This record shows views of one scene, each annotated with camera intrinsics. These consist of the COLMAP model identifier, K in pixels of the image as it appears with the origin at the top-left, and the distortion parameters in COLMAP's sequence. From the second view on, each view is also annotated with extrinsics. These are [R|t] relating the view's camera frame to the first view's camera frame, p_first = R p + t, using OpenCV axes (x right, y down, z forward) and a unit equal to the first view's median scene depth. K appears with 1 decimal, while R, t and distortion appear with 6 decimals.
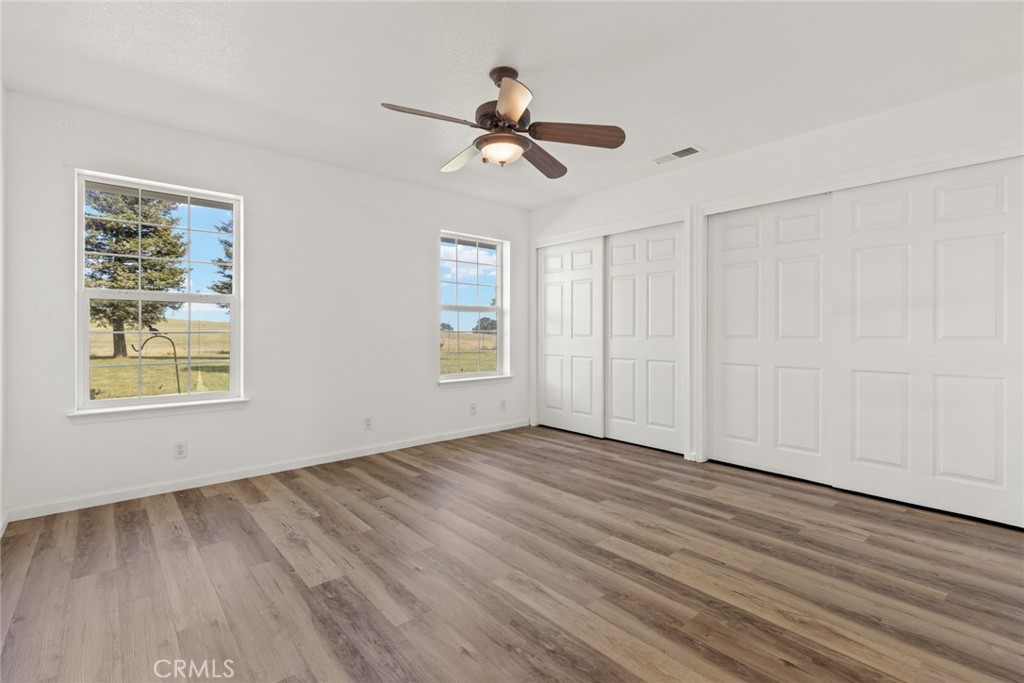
lens RADIAL K [[471.0, 0, 522.8], [0, 471.0, 334.4], [0, 0, 1]] dist [0.006067, 0.000206]
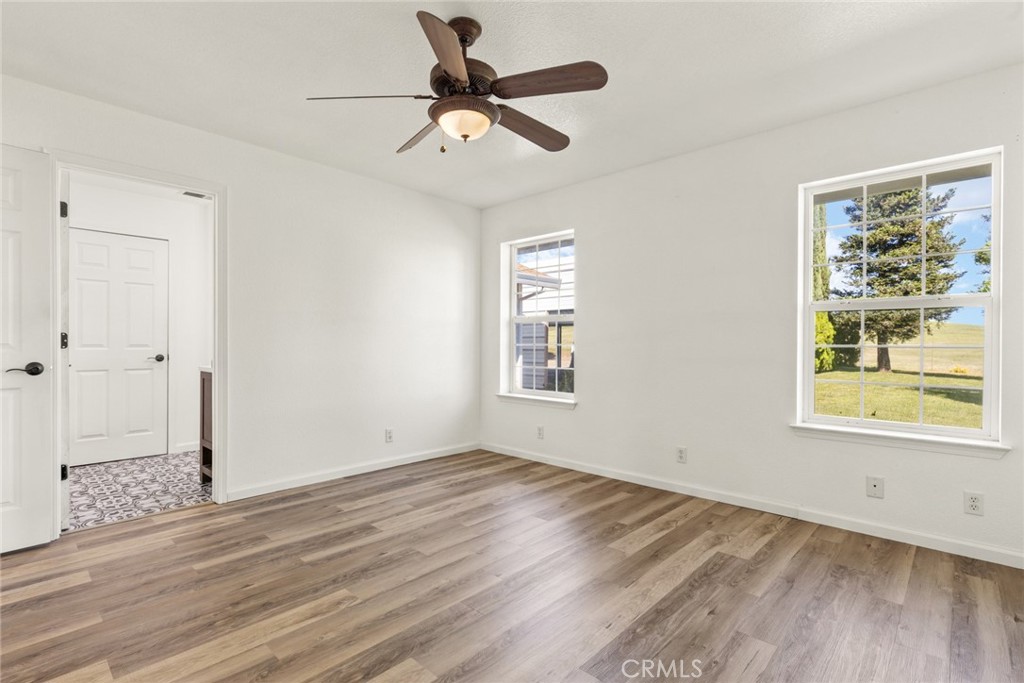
lens RADIAL K [[488.5, 0, 518.7], [0, 488.5, 346.6], [0, 0, 1]] dist [-0.002263, -0.001646]
pose [[0.085053, 0.007996, -0.996344, 0.599883], [-0.011867, 0.999905, 0.007011, -0.006696], [0.996306, 0.011228, 0.085140, 0.757564]]
